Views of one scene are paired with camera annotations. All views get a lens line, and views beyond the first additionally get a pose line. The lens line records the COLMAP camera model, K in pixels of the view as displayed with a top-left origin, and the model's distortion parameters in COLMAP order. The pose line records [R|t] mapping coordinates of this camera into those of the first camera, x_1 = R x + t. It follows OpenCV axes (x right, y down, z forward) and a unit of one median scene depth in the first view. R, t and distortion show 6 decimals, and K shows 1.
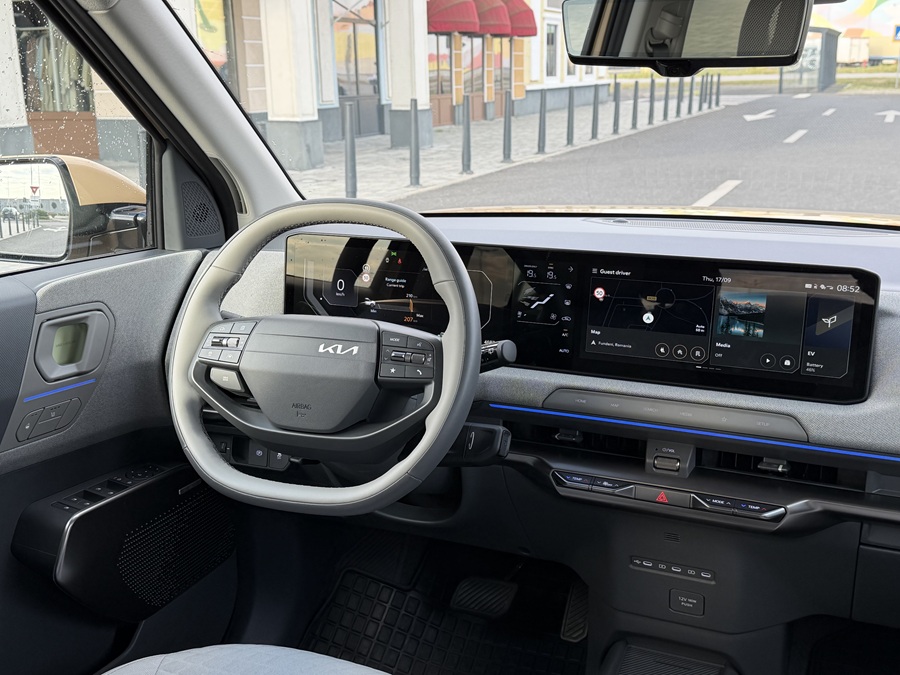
lens RADIAL K [[1030.2, 0, 450.0], [0, 1030.2, 337.5], [0, 0, 1]] dist [0.068038, -0.039816]
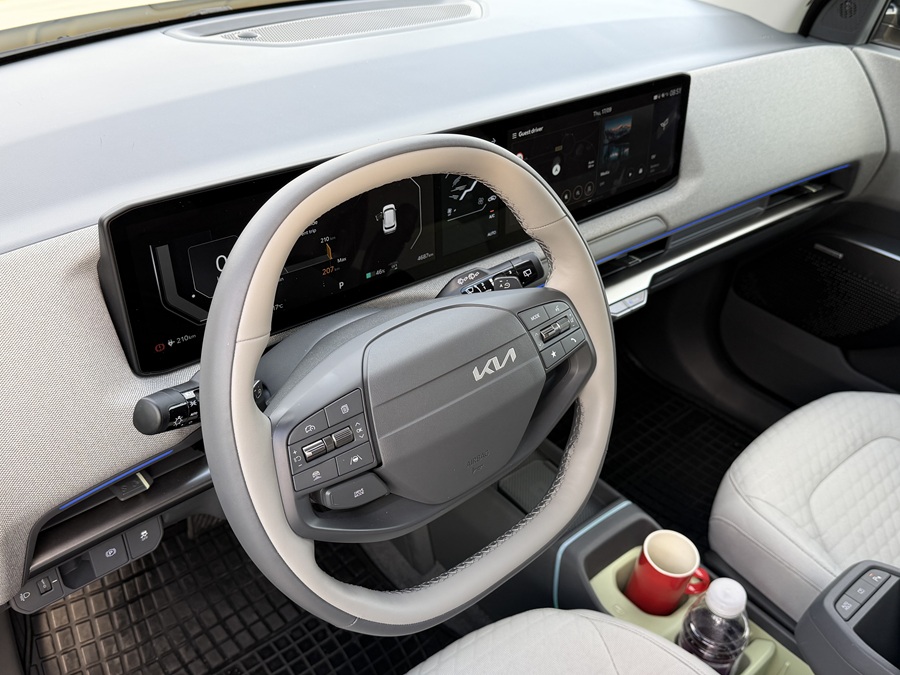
lens RADIAL K [[852.9, 0, 447.7], [0, 852.9, 358.2], [0, 0, 1]] dist [0.047840, -0.016979]
pose [[0.424970, -0.498961, 0.755273, -0.519000], [0.141072, 0.860677, 0.489217, -0.261855], [-0.894147, -0.101355, 0.436152, 0.706940]]
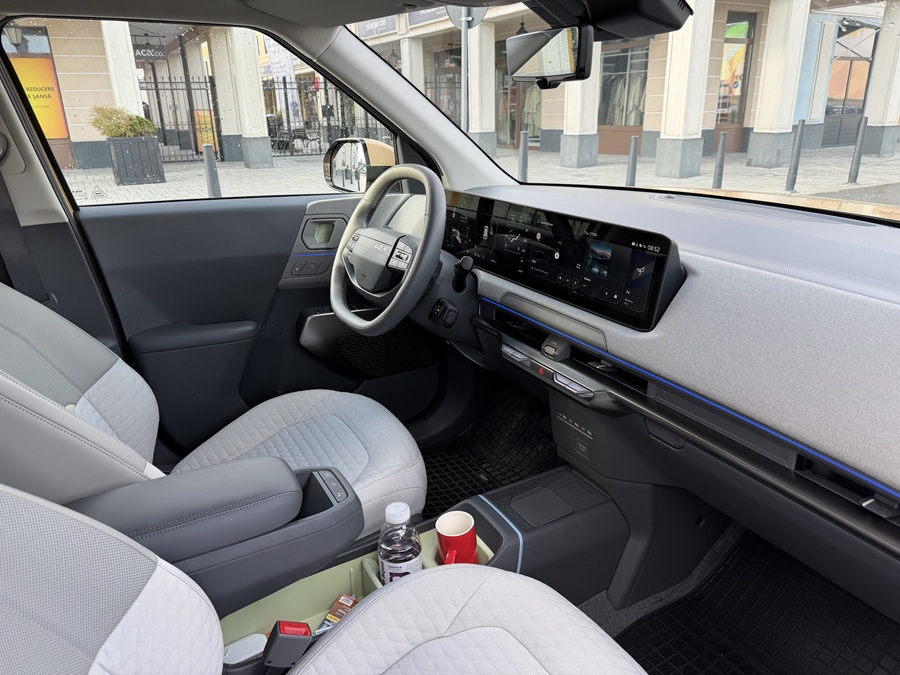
lens RADIAL K [[627.1, 0, 450.0], [0, 627.1, 337.5], [0, 0, 1]] dist [0.073606, -0.082500]
pose [[0.795233, 0.206472, -0.570065, 0.602418], [-0.144521, 0.977679, 0.152501, -0.018738], [0.588828, -0.038887, 0.807323, 0.150408]]
